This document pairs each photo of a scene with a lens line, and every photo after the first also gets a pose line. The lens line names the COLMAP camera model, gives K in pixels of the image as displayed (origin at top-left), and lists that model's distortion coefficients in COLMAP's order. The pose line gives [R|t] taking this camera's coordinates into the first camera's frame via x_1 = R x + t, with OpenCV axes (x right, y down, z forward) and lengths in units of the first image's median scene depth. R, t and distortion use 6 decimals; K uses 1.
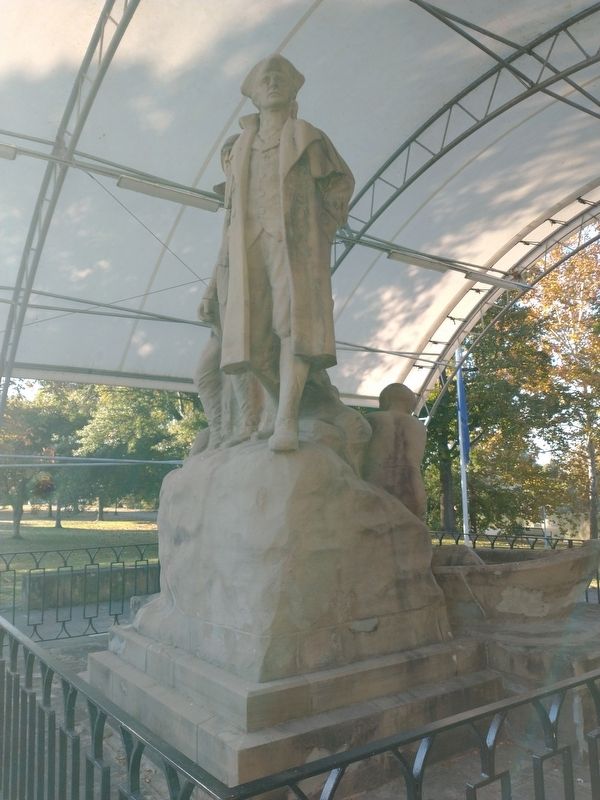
lens RADIAL K [[635.4, 0, 299.9], [0, 635.4, 420.8], [0, 0, 1]] dist [0.039989, -0.004759]
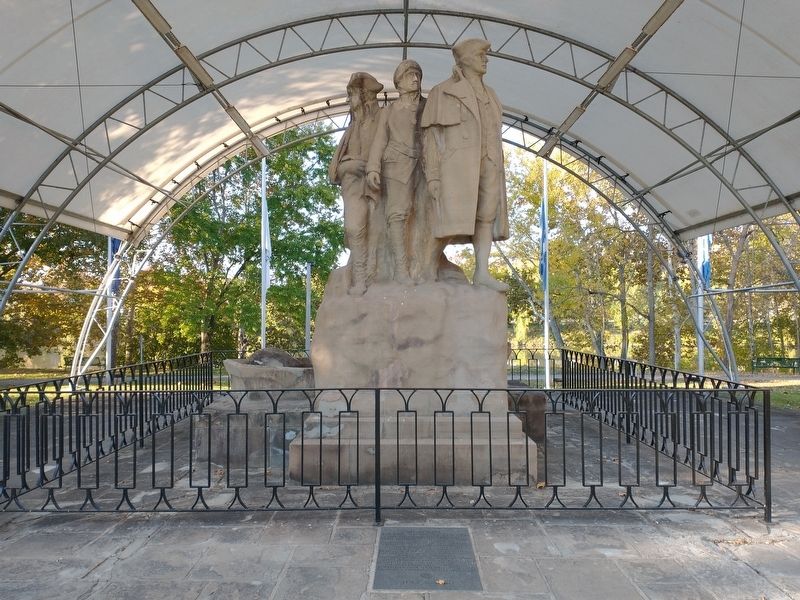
lens RADIAL K [[635.4, 0, 400.0], [0, 635.4, 300.0], [0, 0, 1]] dist [0.039989, -0.004759]
pose [[0.616975, 0.031212, 0.786363, -1.161539], [-0.087137, 0.995779, 0.028843, 0.032849], [-0.782144, -0.086317, 0.617090, 0.092748]]
